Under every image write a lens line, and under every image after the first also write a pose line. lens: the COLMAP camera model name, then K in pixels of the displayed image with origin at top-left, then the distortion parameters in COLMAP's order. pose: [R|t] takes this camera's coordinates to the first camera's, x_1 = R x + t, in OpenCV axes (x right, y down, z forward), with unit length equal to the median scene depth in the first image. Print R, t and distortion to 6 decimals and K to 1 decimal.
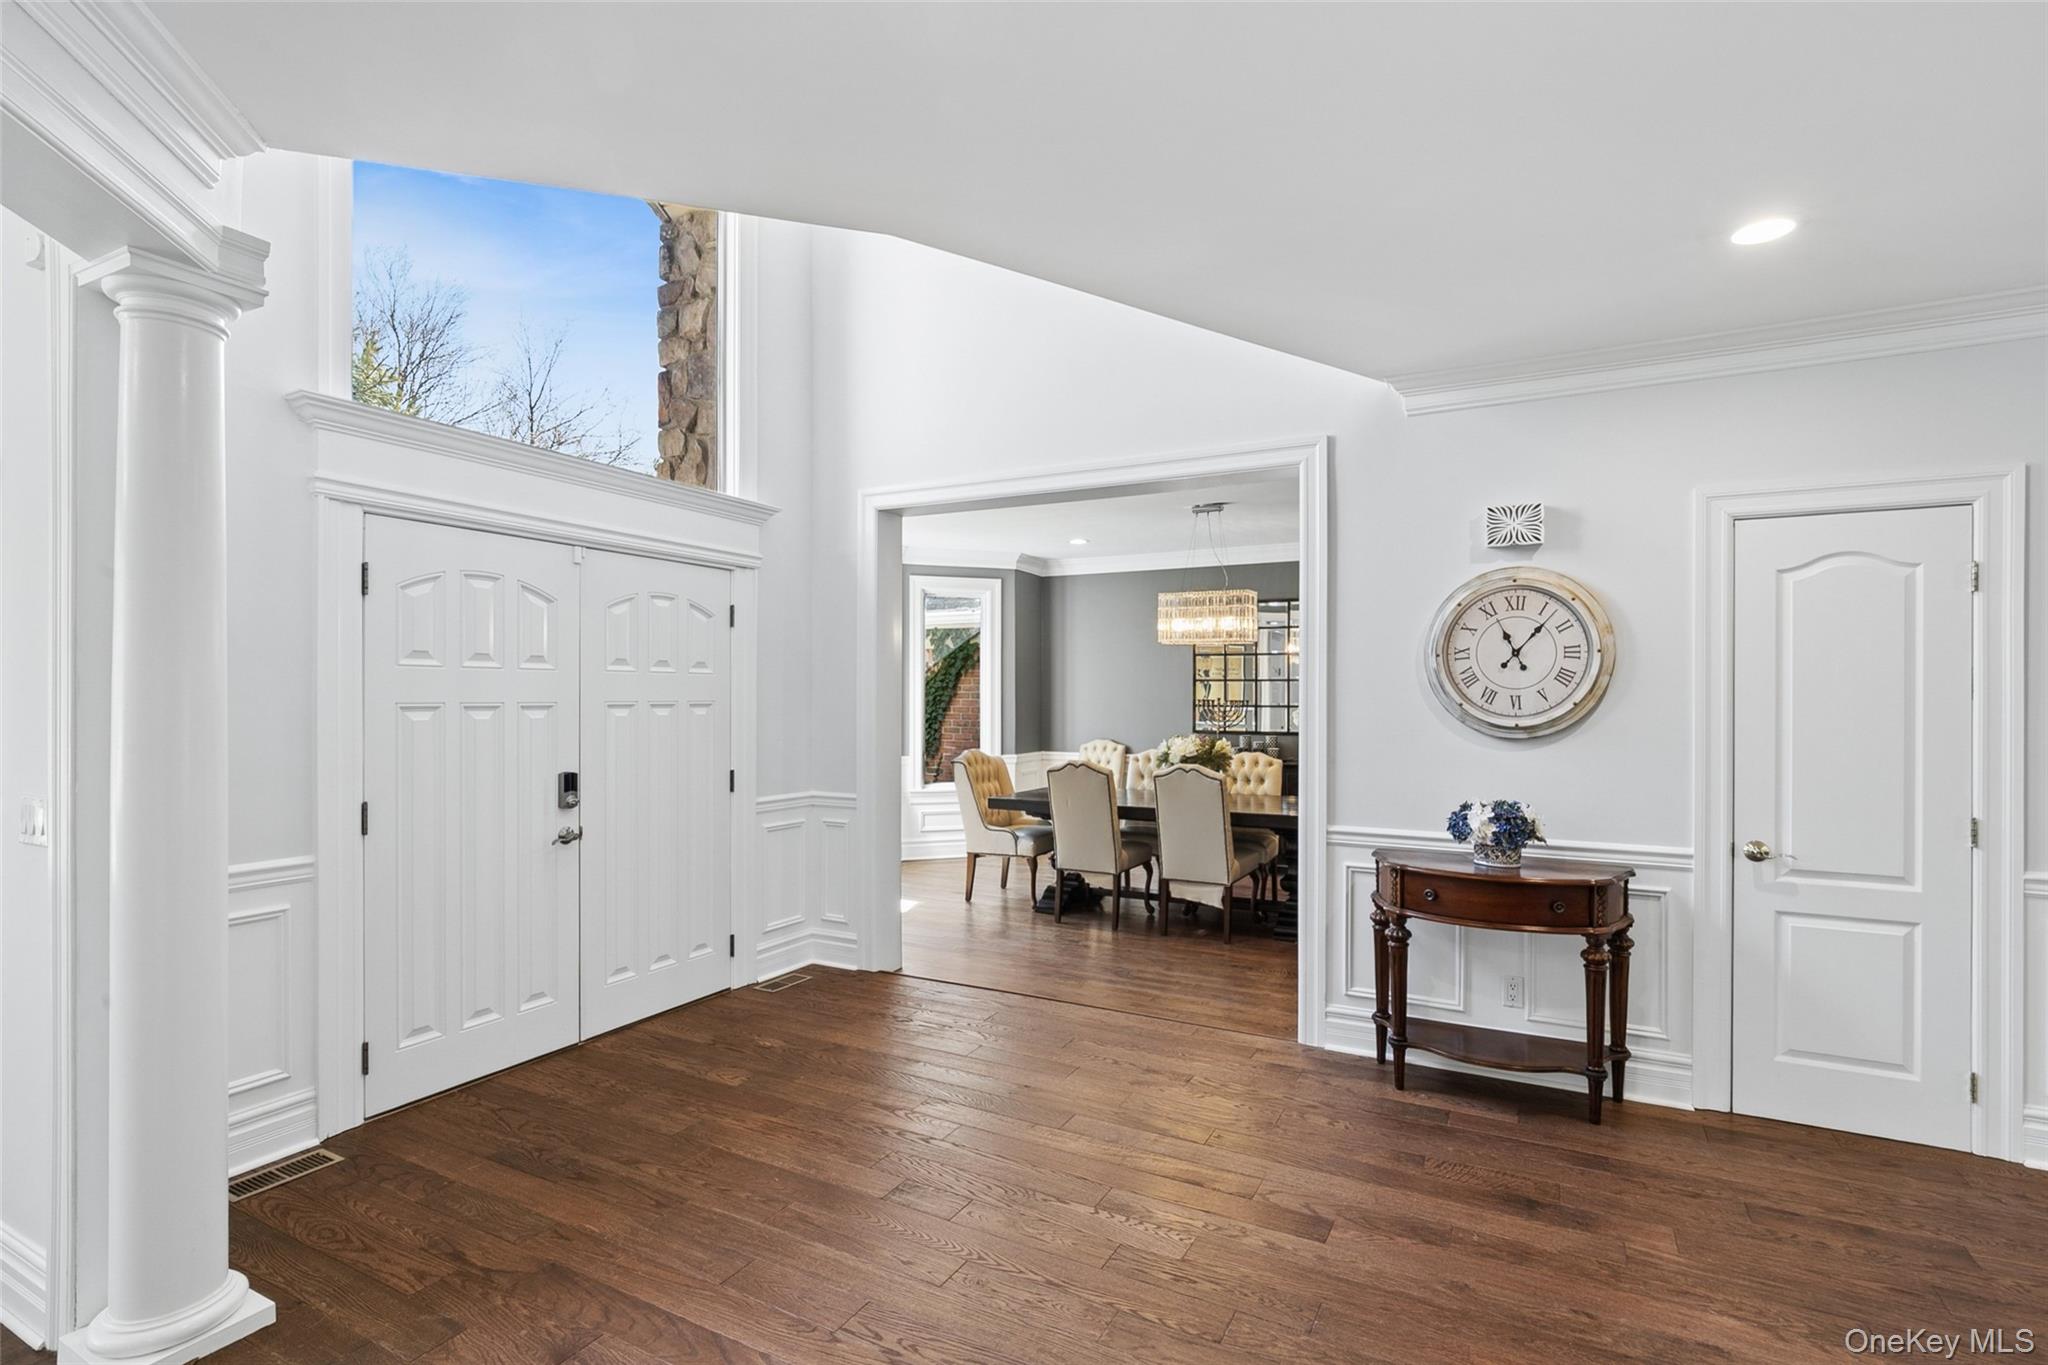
lens RADIAL K [[951.5, 0, 1021.1], [0, 951.5, 701.6], [0, 0, 1]] dist [-0.005430, 0.000235]
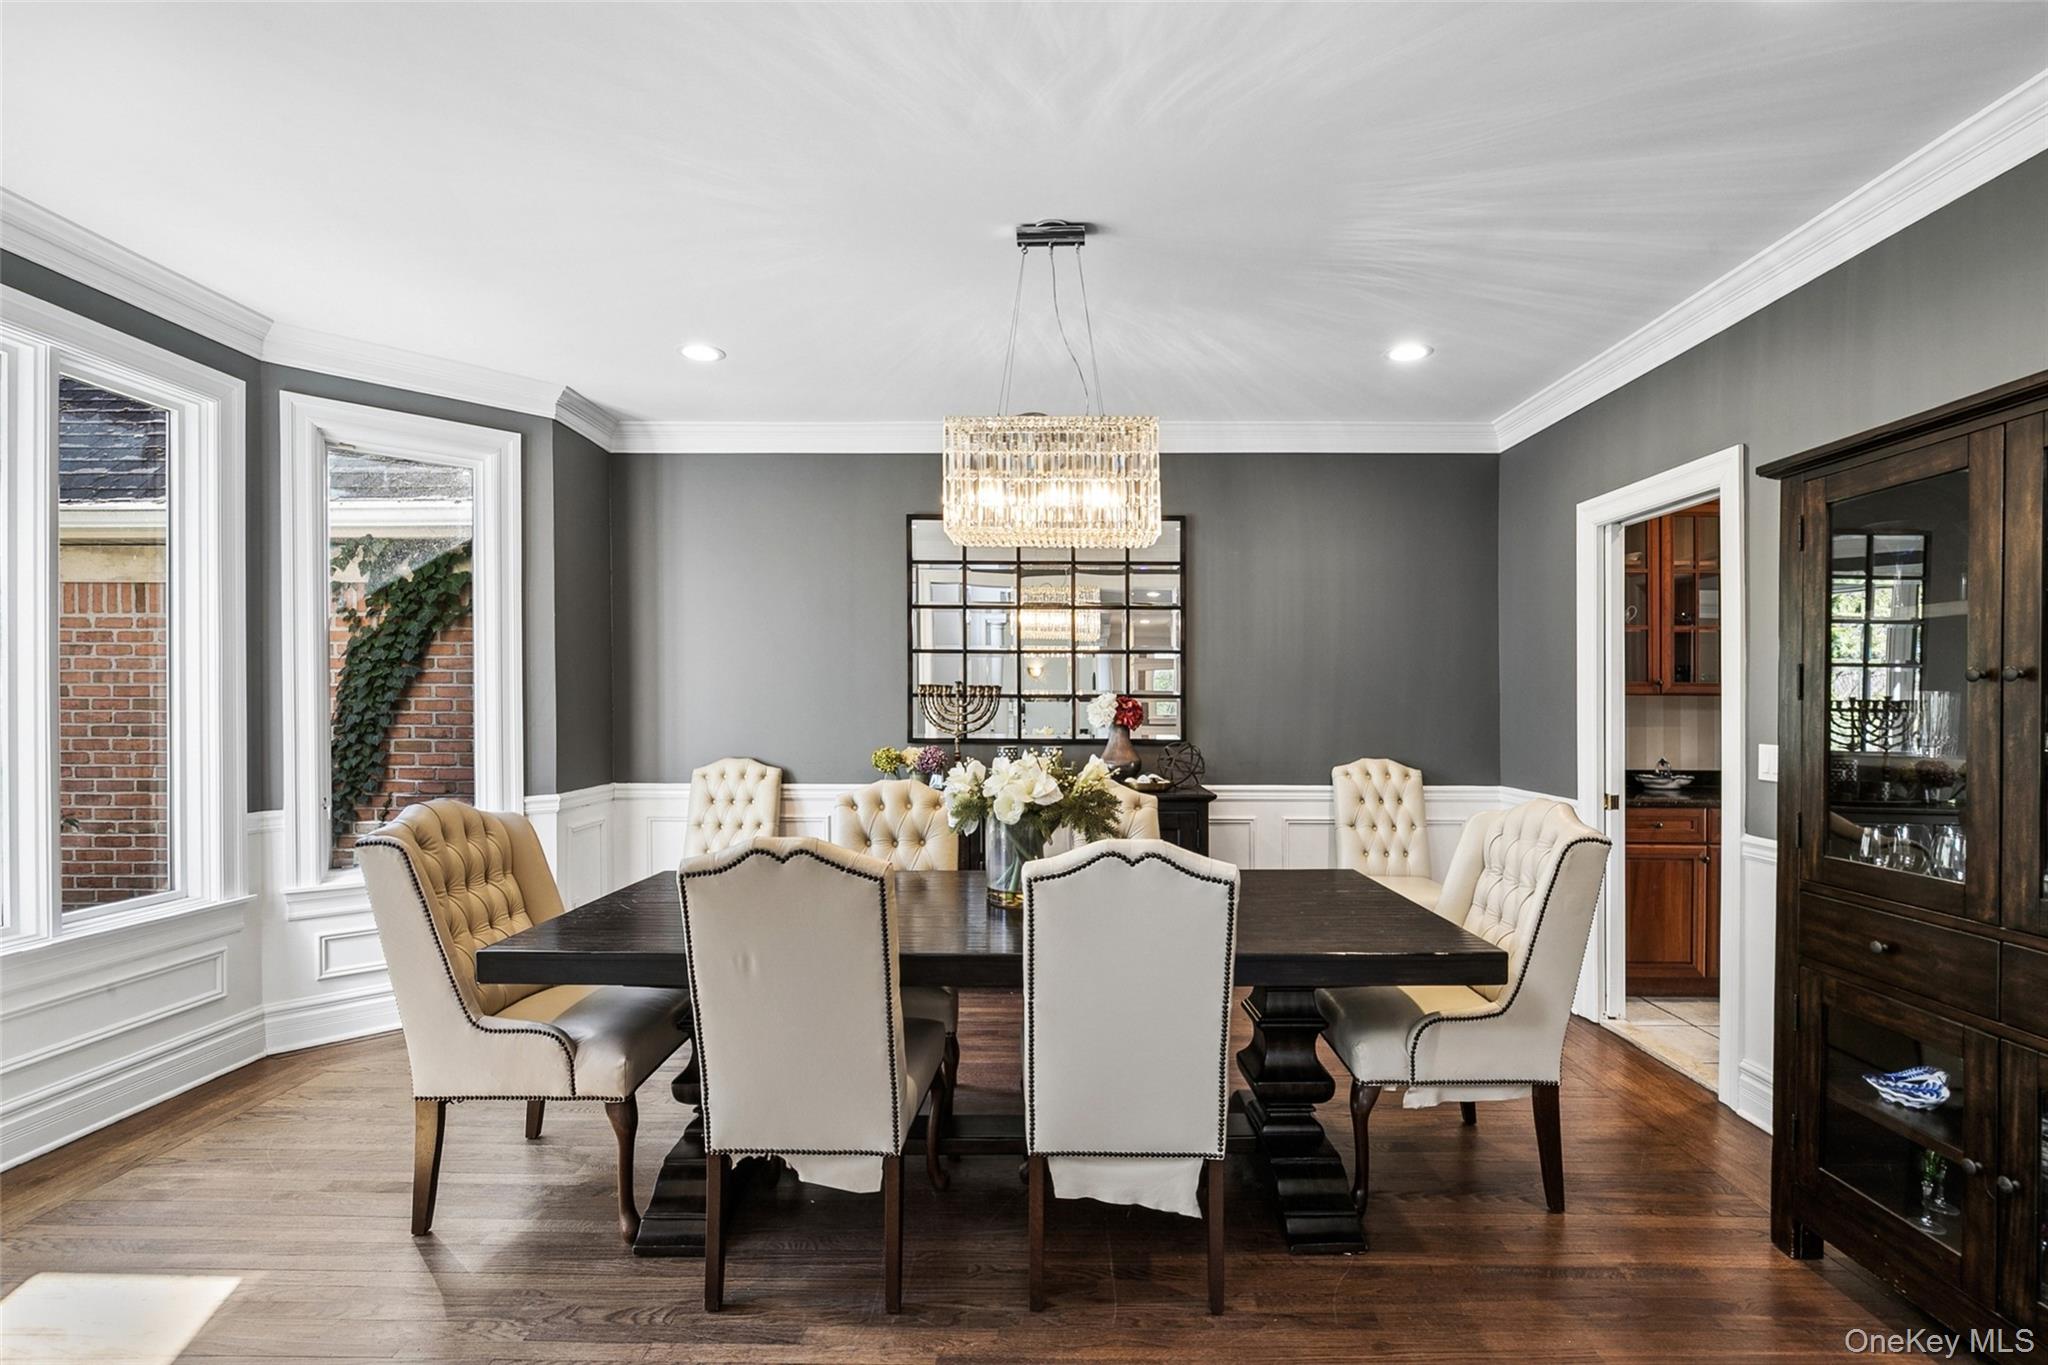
lens RADIAL K [[951.5, 0, 1047.2], [0, 951.5, 722.2], [0, 0, 1]] dist [-0.005430, 0.000235]
pose [[0.887305, -0.008741, 0.461101, -0.007913], [0.001977, 0.999883, 0.015150, 0.012298], [-0.461180, -0.012531, 0.887218, 0.478775]]
